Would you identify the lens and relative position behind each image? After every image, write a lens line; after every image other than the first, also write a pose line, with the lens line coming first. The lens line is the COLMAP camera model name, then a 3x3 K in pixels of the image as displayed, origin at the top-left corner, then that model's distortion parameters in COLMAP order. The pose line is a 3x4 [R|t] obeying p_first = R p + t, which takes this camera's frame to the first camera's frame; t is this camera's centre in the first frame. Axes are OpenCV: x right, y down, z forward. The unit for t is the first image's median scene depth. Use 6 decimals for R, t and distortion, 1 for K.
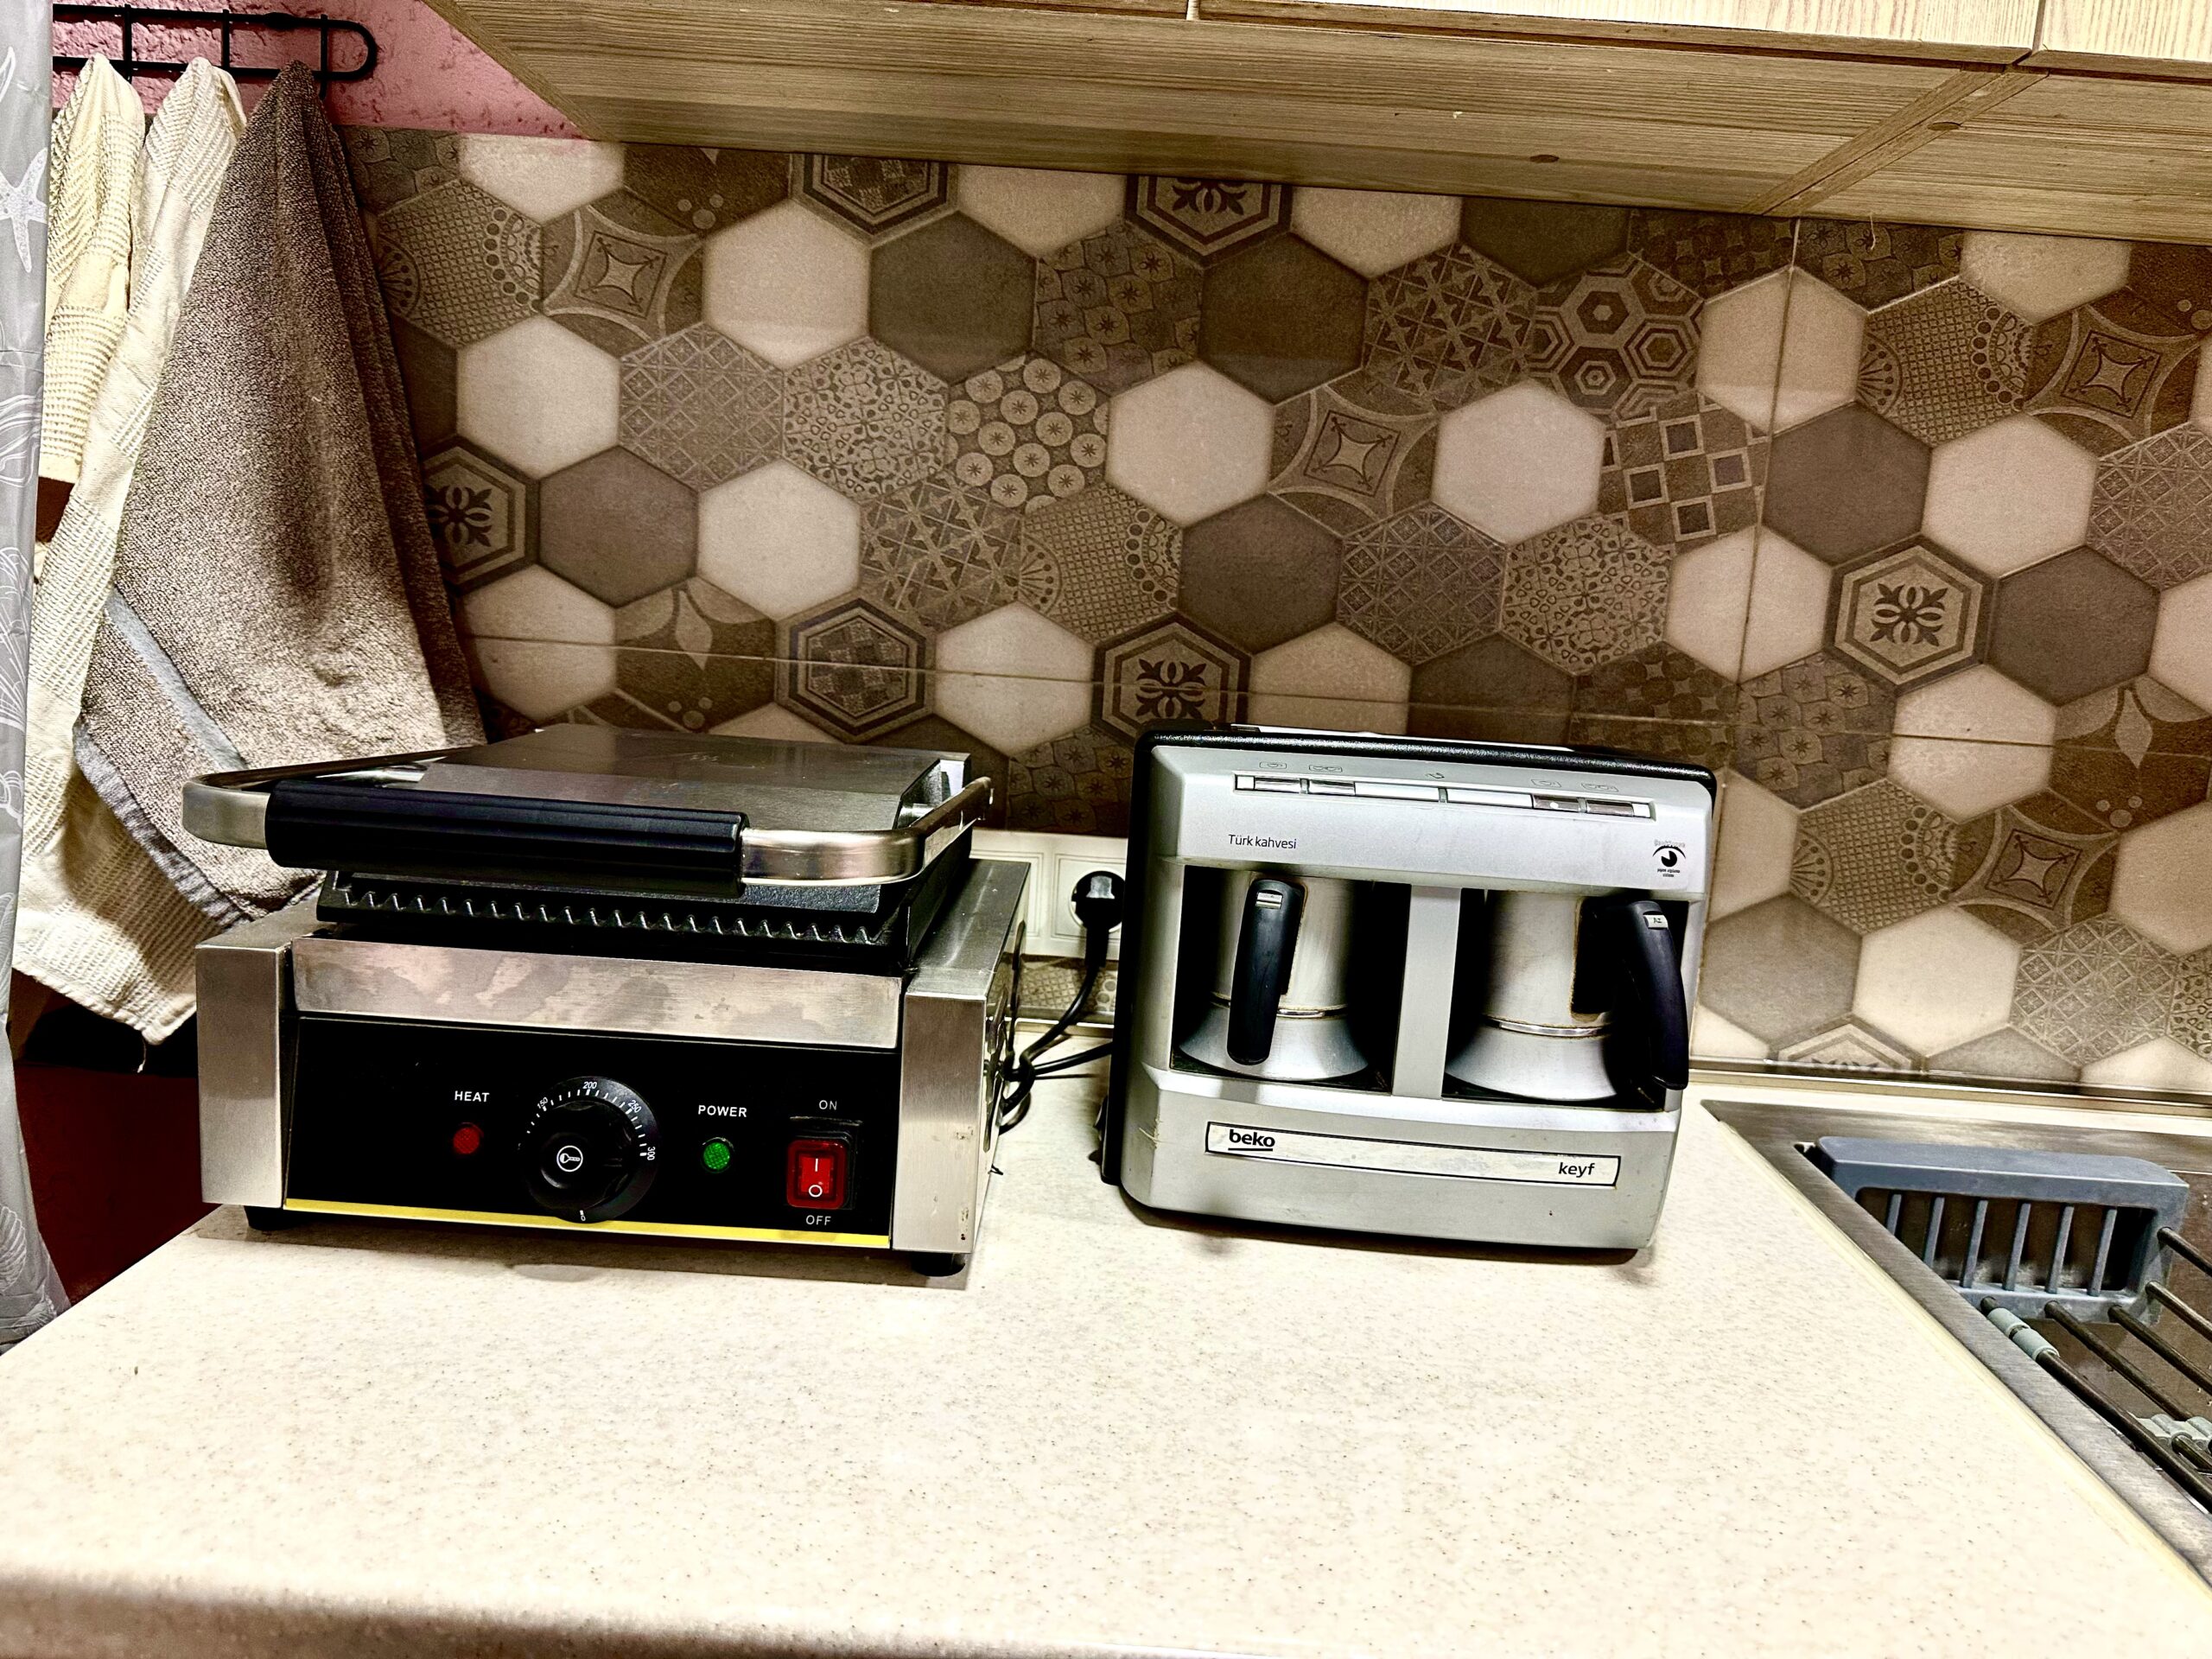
lens RADIAL K [[1568.1, 0, 1118.9], [0, 1568.1, 882.2], [0, 0, 1]] dist [0.006958, -0.024075]
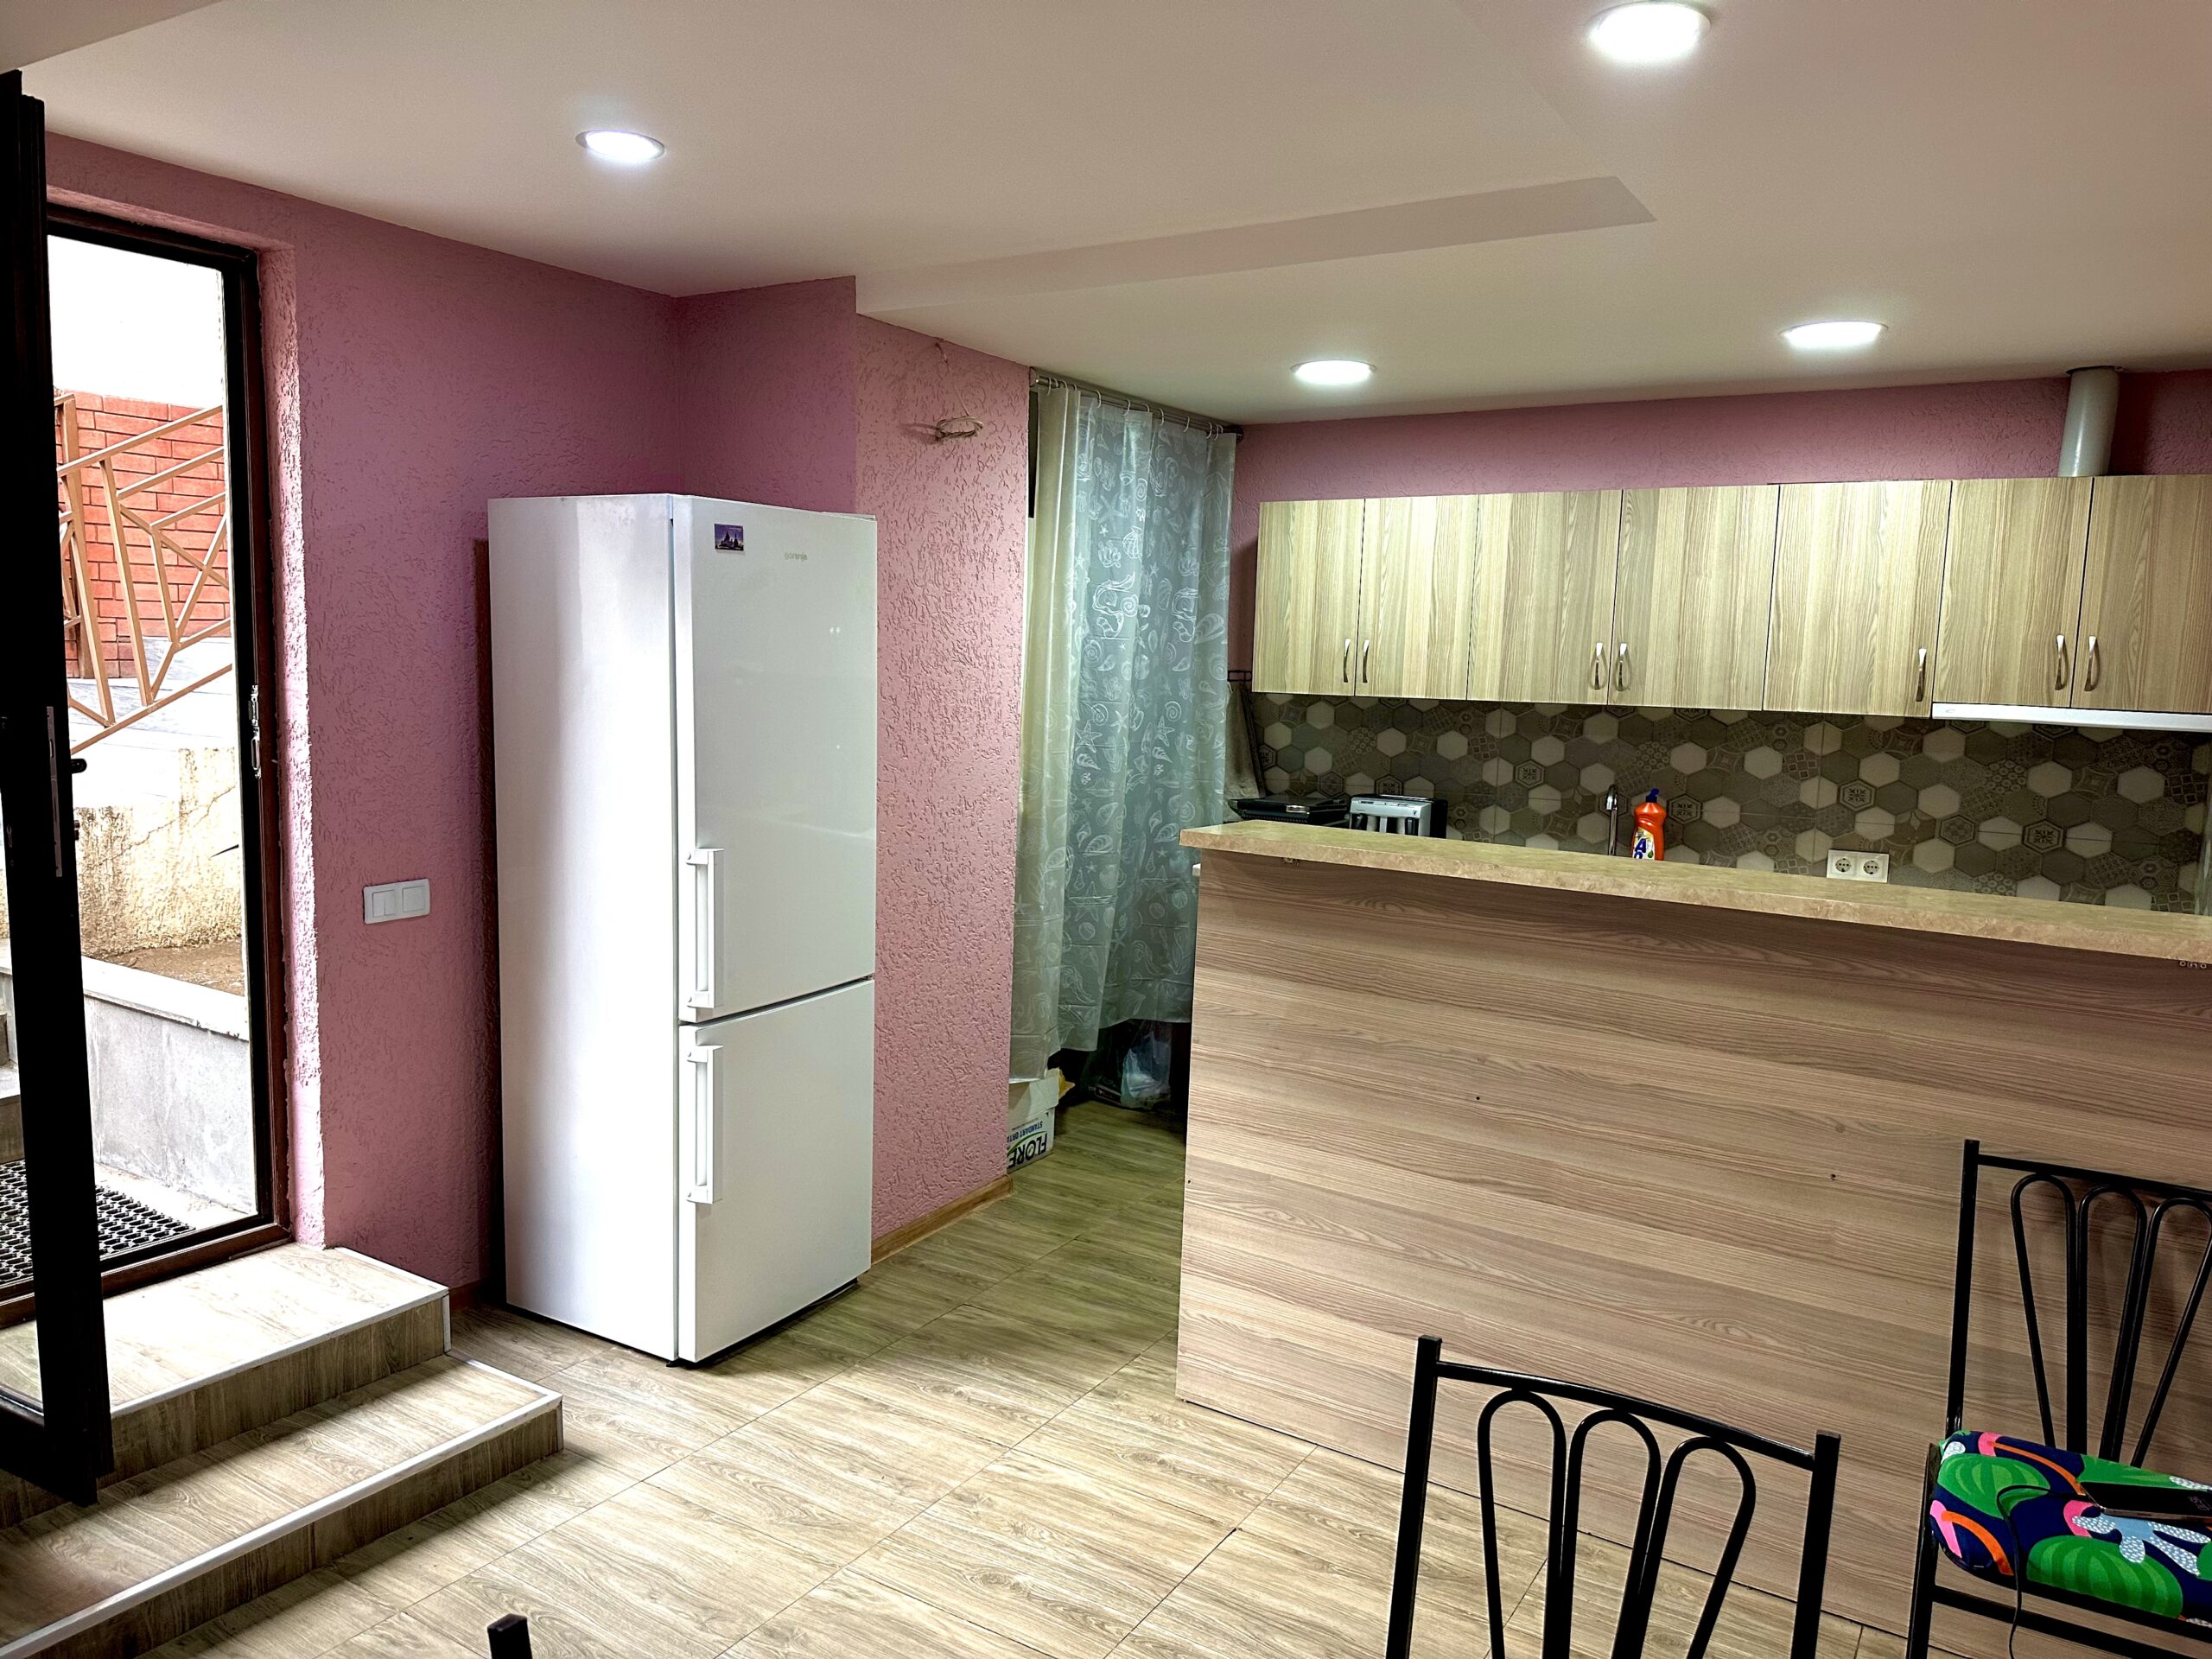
lens RADIAL K [[1568.1, 0, 1102.3], [0, 1568.1, 834.8], [0, 0, 1]] dist [0.006958, -0.024075]
pose [[0.872802, 0.017244, -0.487769, 1.799960], [-0.054122, 0.996632, -0.061611, 0.415291], [0.485064, 0.080173, 0.870796, -4.105133]]
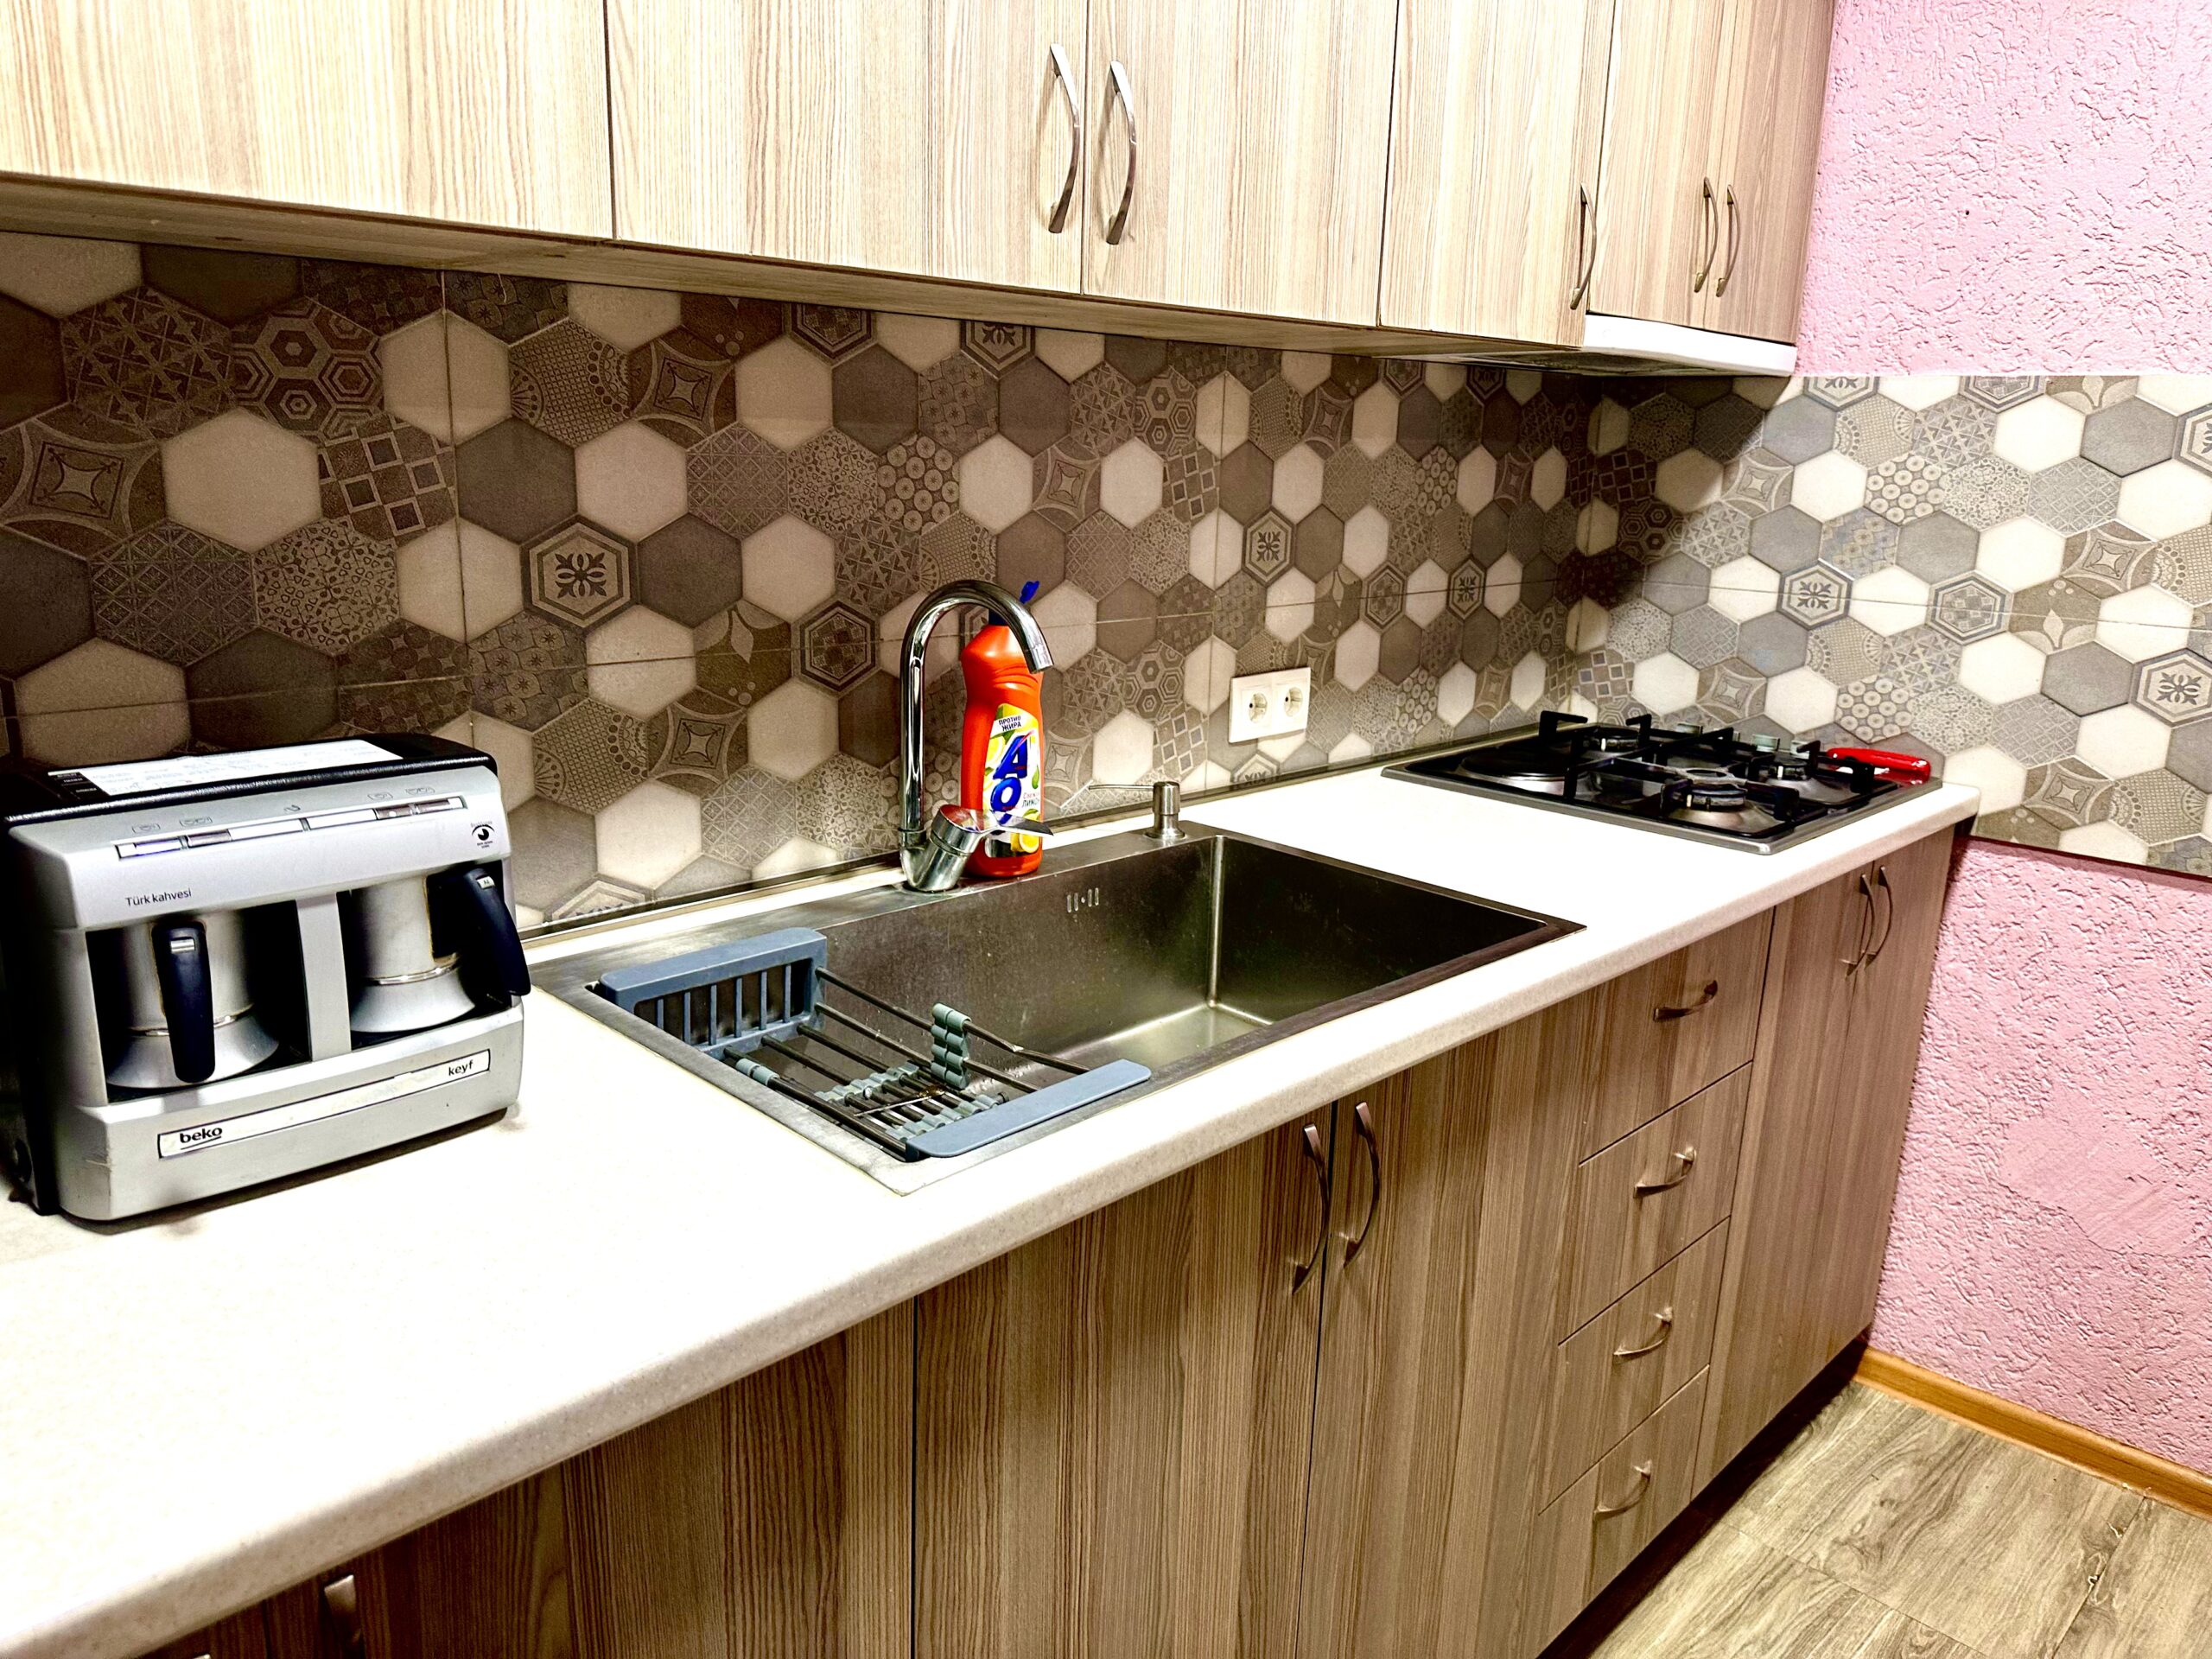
lens RADIAL K [[1568.1, 0, 1090.0], [0, 1568.1, 826.0], [0, 0, 1]] dist [0.006958, -0.024075]
pose [[0.687632, -0.219444, 0.692103, -0.167690], [0.142219, 0.975476, 0.167991, -0.127922], [-0.711994, -0.017086, 0.701977, -0.244229]]
